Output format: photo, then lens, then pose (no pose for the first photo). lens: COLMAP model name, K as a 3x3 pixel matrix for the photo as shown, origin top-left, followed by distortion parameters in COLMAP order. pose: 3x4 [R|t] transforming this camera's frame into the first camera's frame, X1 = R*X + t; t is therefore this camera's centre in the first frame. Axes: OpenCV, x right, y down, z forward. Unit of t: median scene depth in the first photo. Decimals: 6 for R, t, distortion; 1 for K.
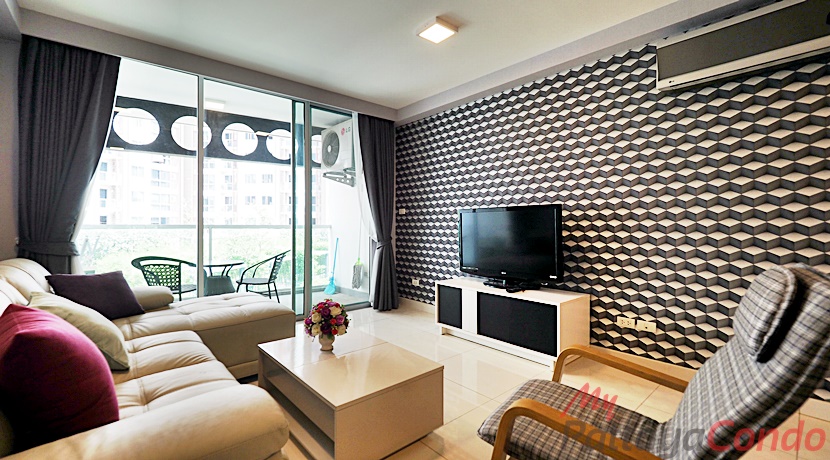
lens RADIAL K [[354.6, 0, 415.0], [0, 354.6, 230.0], [0, 0, 1]] dist [-0.001352, -0.000562]
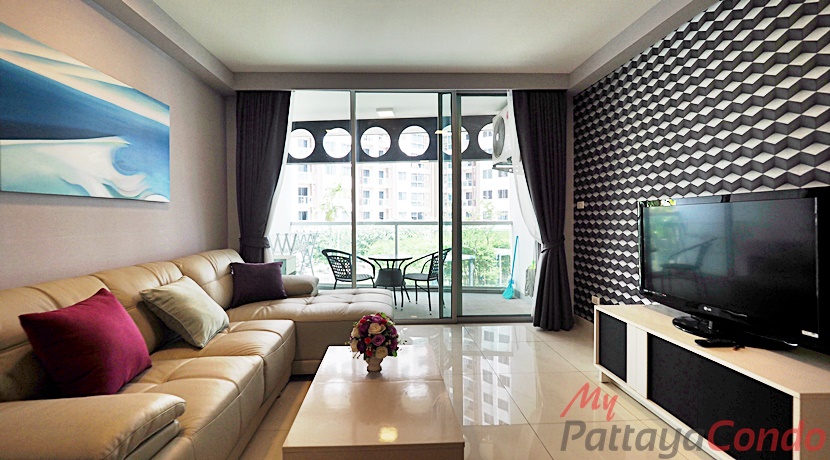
lens RADIAL K [[362.4, 0, 400.7], [0, 362.4, 222.4], [0, 0, 1]] dist [-0.000586, -0.000576]
pose [[0.771560, 0.002005, -0.636153, 0.196749], [-0.003224, 0.999995, -0.000759, -0.015521], [0.636148, 0.002637, 0.771562, 0.180742]]
